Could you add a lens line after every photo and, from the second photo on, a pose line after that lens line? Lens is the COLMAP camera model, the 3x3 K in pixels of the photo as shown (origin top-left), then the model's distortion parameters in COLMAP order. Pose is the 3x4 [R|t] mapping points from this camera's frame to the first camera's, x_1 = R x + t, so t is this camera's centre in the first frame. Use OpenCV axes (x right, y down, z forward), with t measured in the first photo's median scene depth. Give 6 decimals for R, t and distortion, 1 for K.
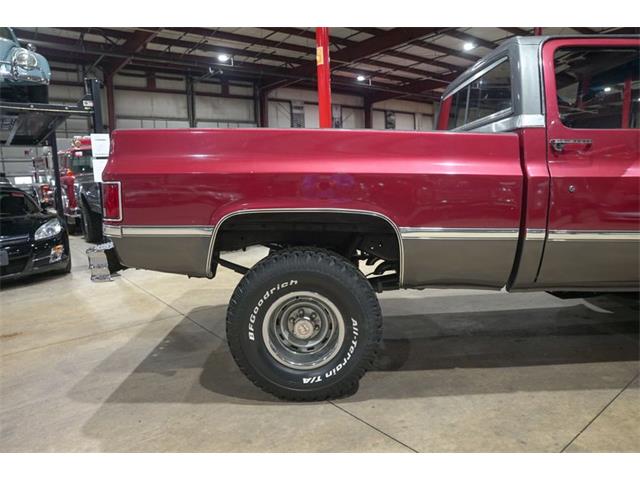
lens RADIAL K [[436.9, 0, 323.3], [0, 436.9, 241.6], [0, 0, 1]] dist [-0.130528, 0.094794]
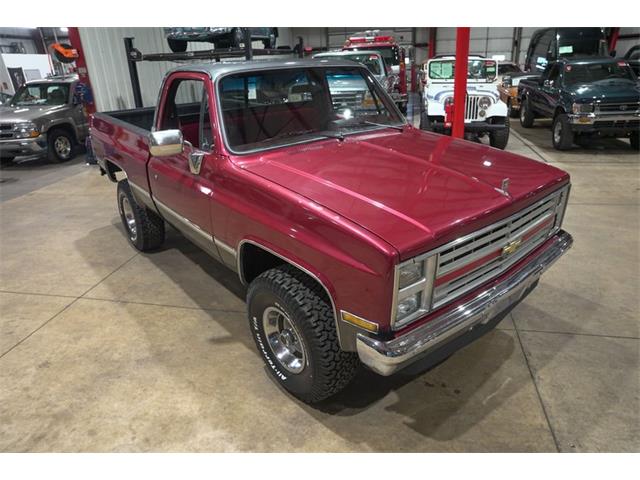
lens RADIAL K [[436.9, 0, 323.4], [0, 436.9, 241.1], [0, 0, 1]] dist [-0.130528, 0.094794]
pose [[0.644061, 0.309373, -0.699625, 0.870252], [-0.093012, 0.939457, 0.329801, -0.193394], [0.759299, -0.147339, 0.633843, 0.152980]]
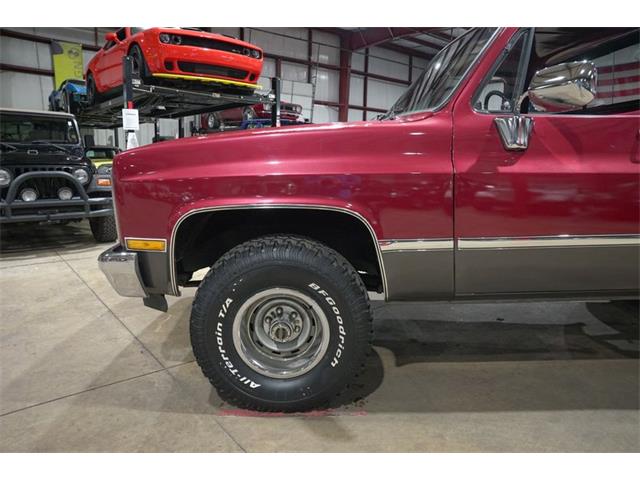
lens RADIAL K [[436.9, 0, 322.2], [0, 436.9, 238.1], [0, 0, 1]] dist [-0.130528, 0.094794]
pose [[-0.999616, 0.020596, -0.018513, 0.513322], [0.013491, 0.945980, 0.323944, -0.172557], [0.024185, 0.323570, -0.945895, 1.084792]]
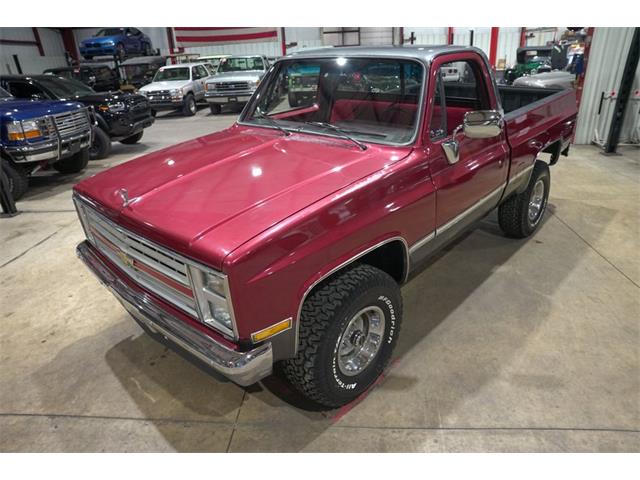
lens RADIAL K [[436.9, 0, 322.3], [0, 436.9, 237.5], [0, 0, 1]] dist [-0.130528, 0.094794]
pose [[-0.676727, 0.354693, -0.645162, 0.827637], [-0.039120, 0.857738, 0.512596, -0.311604], [0.735194, 0.372126, -0.566579, 0.962537]]
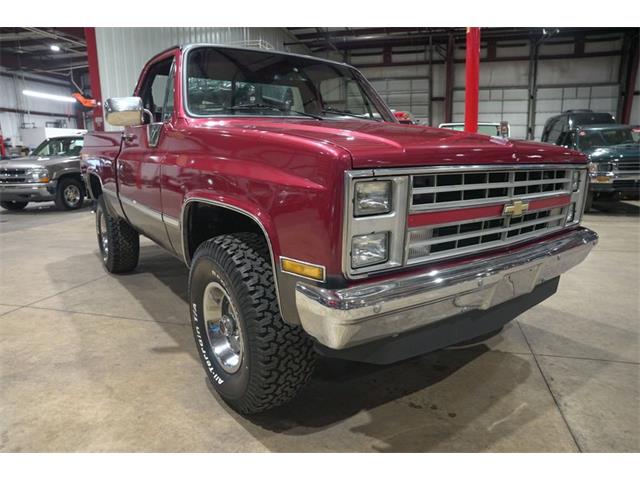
lens RADIAL K [[436.9, 0, 322.8], [0, 436.9, 240.9], [0, 0, 1]] dist [-0.130528, 0.094794]
pose [[0.600812, 0.183161, -0.778124, 0.866139], [-0.124496, 0.982959, 0.135250, -0.062976], [0.789637, 0.015614, 0.613376, 0.246570]]
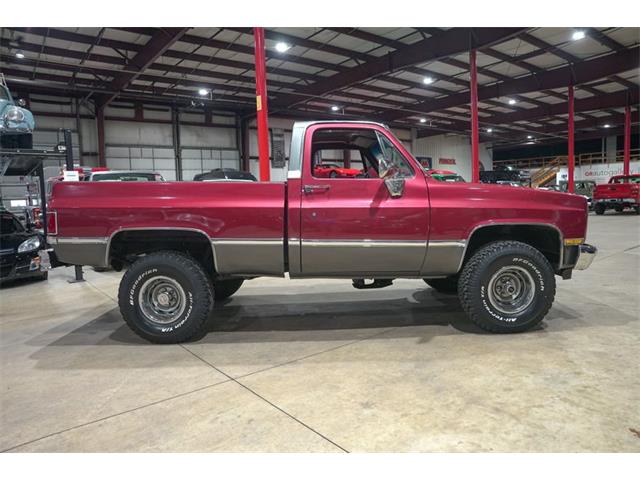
lens RADIAL K [[436.9, 0, 322.1], [0, 436.9, 241.6], [0, 0, 1]] dist [-0.130528, 0.094794]
pose [[0.999998, -0.000511, 0.001799, 0.238236], [0.000598, 0.998799, -0.048987, 0.025532], [-0.001772, 0.048988, 0.998798, -0.281652]]
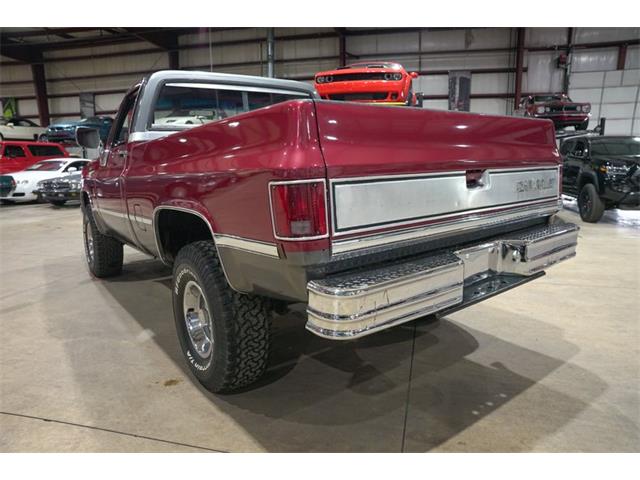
lens RADIAL K [[436.9, 0, 323.4], [0, 436.9, 238.5], [0, 0, 1]] dist [-0.130528, 0.094794]
pose [[-0.604540, -0.100100, 0.790260, -0.428699], [0.146887, 0.961052, 0.234101, -0.125218], [-0.782914, 0.257602, -0.566292, 0.895595]]
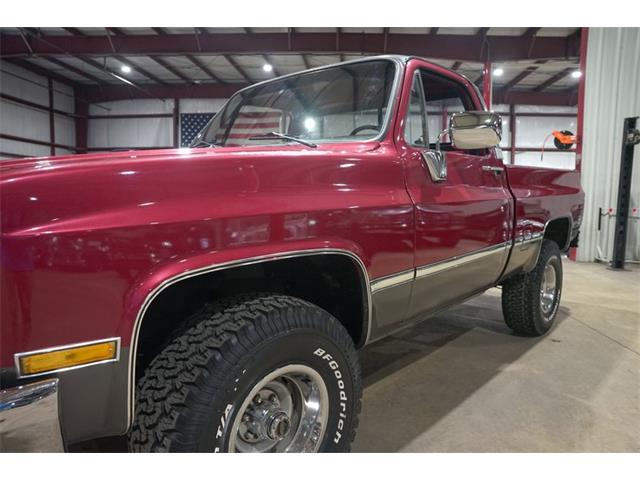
lens RADIAL K [[436.9, 0, 320.4], [0, 436.9, 237.5], [0, 0, 1]] dist [-0.130528, 0.094794]
pose [[-0.685701, 0.096516, -0.721456, 0.700082], [-0.090788, 0.972089, 0.216334, -0.152970], [0.722199, 0.213840, -0.657800, 0.934478]]
